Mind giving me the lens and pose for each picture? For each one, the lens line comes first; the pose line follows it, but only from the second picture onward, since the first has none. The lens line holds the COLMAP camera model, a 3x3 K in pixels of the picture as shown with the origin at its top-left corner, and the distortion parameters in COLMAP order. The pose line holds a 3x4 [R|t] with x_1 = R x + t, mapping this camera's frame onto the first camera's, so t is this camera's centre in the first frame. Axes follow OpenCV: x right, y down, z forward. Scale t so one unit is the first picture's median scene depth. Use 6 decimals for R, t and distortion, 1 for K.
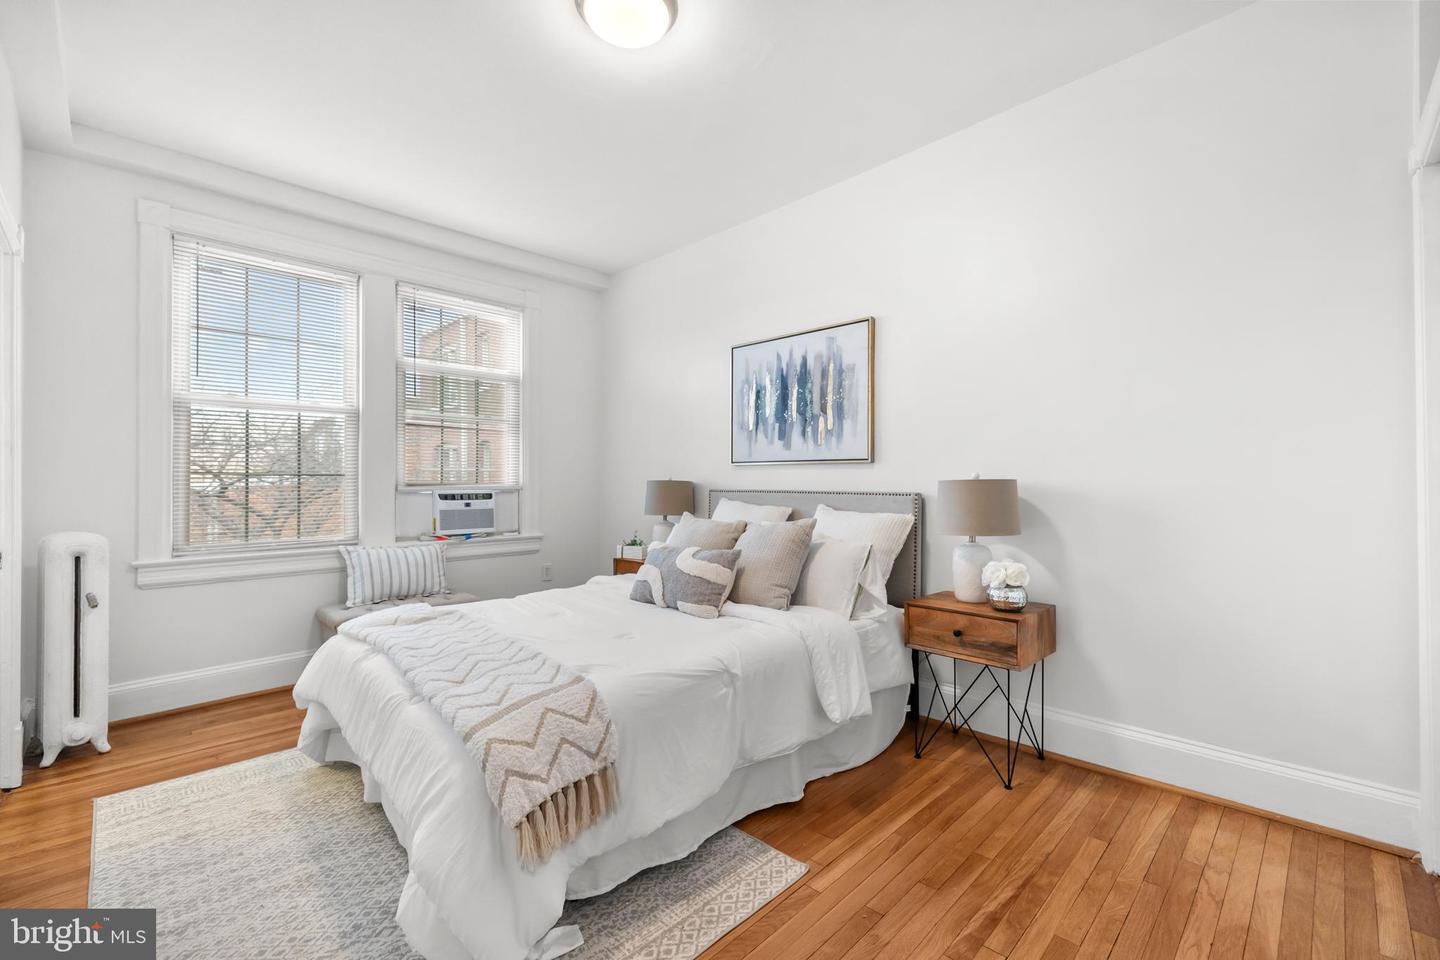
lens RADIAL K [[624.7, 0, 720.0], [0, 624.7, 480.0], [0, 0, 1]] dist [-0.000162, -0.000045]
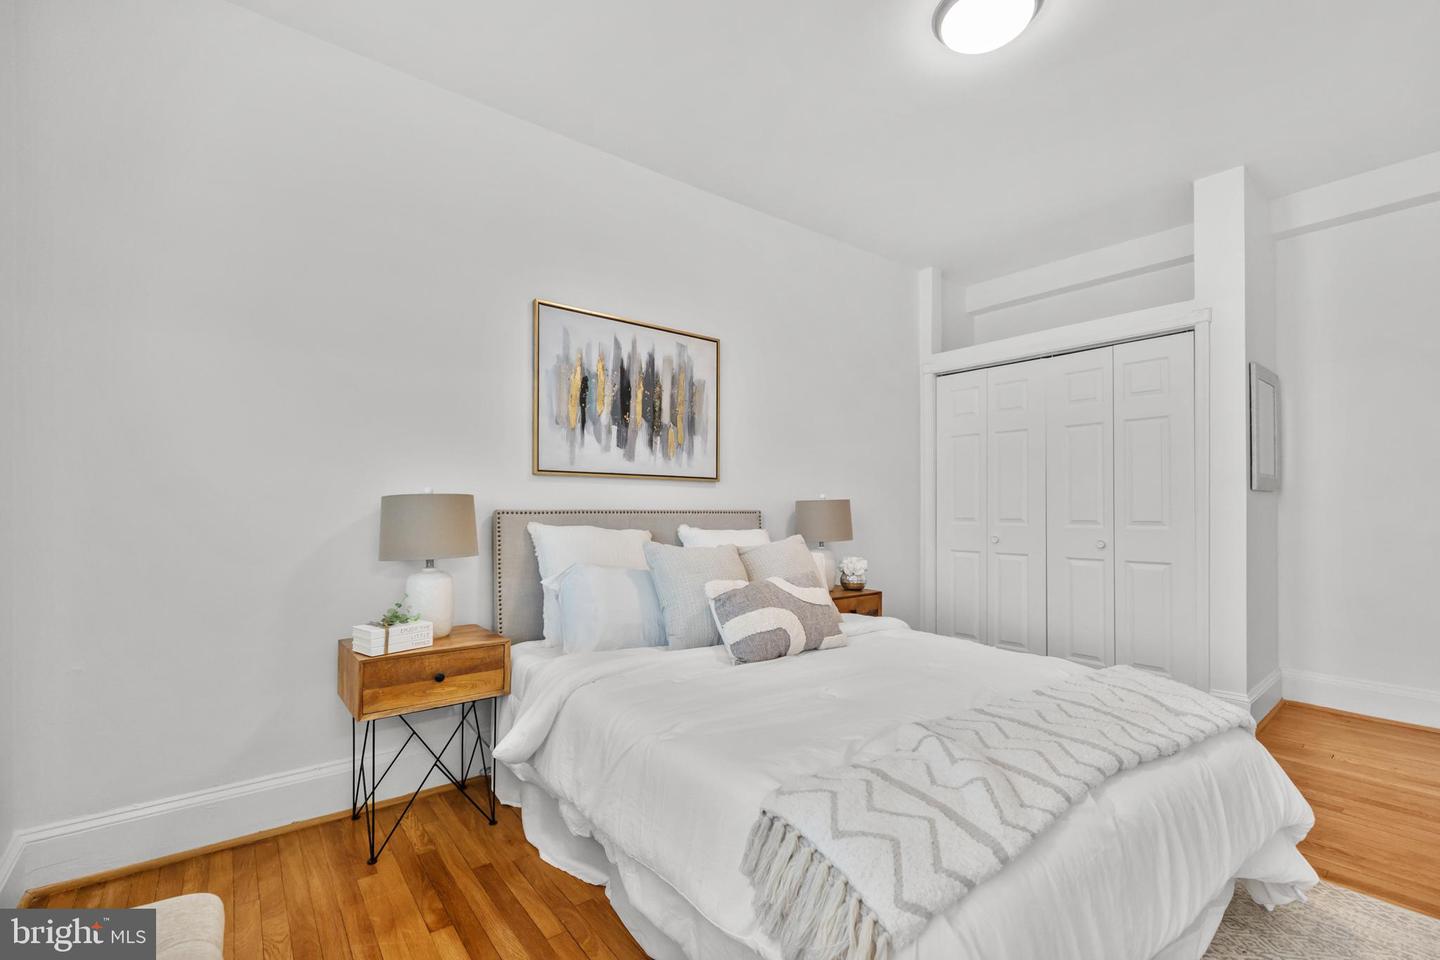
lens RADIAL K [[624.7, 0, 720.0], [0, 624.7, 480.0], [0, 0, 1]] dist [-0.000162, -0.000045]
pose [[0.128586, 0.035719, 0.991055, -0.697245], [-0.015208, 0.999305, -0.034043, 0.003429], [-0.991582, -0.010694, 0.129039, 0.786835]]
